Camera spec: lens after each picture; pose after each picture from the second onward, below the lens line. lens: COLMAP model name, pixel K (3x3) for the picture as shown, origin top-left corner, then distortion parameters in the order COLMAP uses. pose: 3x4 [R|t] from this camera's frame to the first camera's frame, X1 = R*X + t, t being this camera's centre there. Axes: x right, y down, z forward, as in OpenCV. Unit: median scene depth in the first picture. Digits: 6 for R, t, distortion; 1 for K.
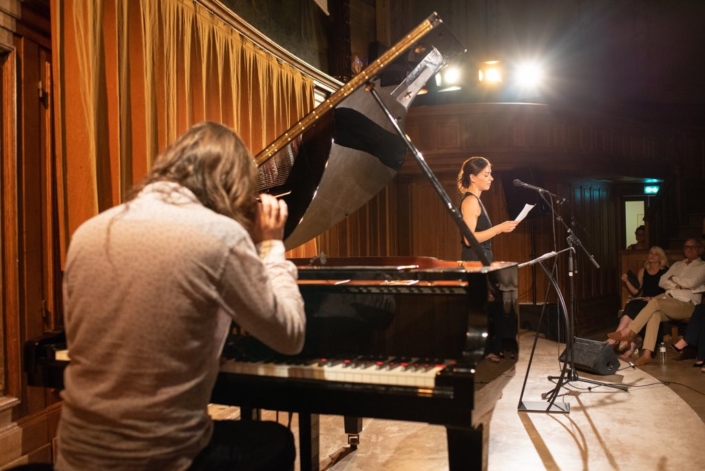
lens RADIAL K [[696.4, 0, 352.5], [0, 696.4, 235.5], [0, 0, 1]] dist [-0.094539, 0.126785]
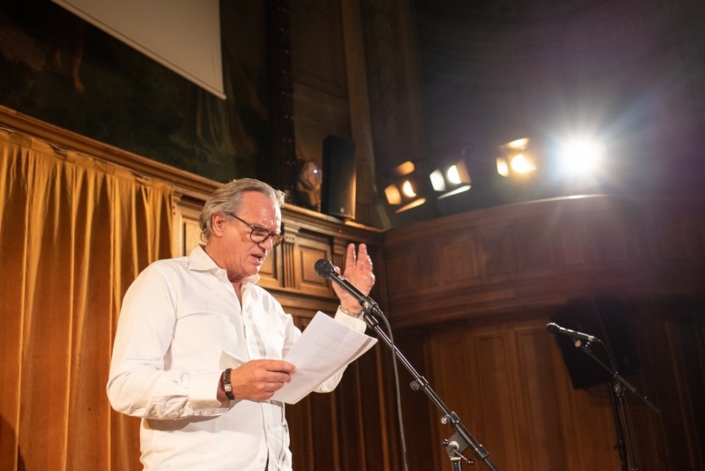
lens RADIAL K [[696.4, 0, 352.5], [0, 696.4, 235.5], [0, 0, 1]] dist [-0.094539, 0.126785]
pose [[0.965626, -0.118950, -0.231122, 0.502124], [0.056226, 0.963683, -0.261062, -0.009978], [0.253782, 0.239093, 0.937246, 0.938943]]
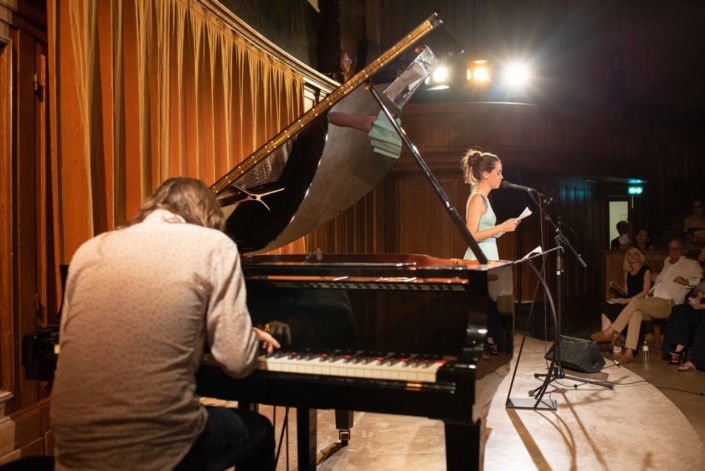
lens RADIAL K [[696.4, 0, 352.5], [0, 696.4, 235.5], [0, 0, 1]] dist [-0.094539, 0.126785]
pose [[0.999656, 0.010840, 0.023900, -0.014019], [-0.010947, 0.999931, 0.004332, 0.000000], [-0.023852, -0.004593, 0.999705, -0.006366]]
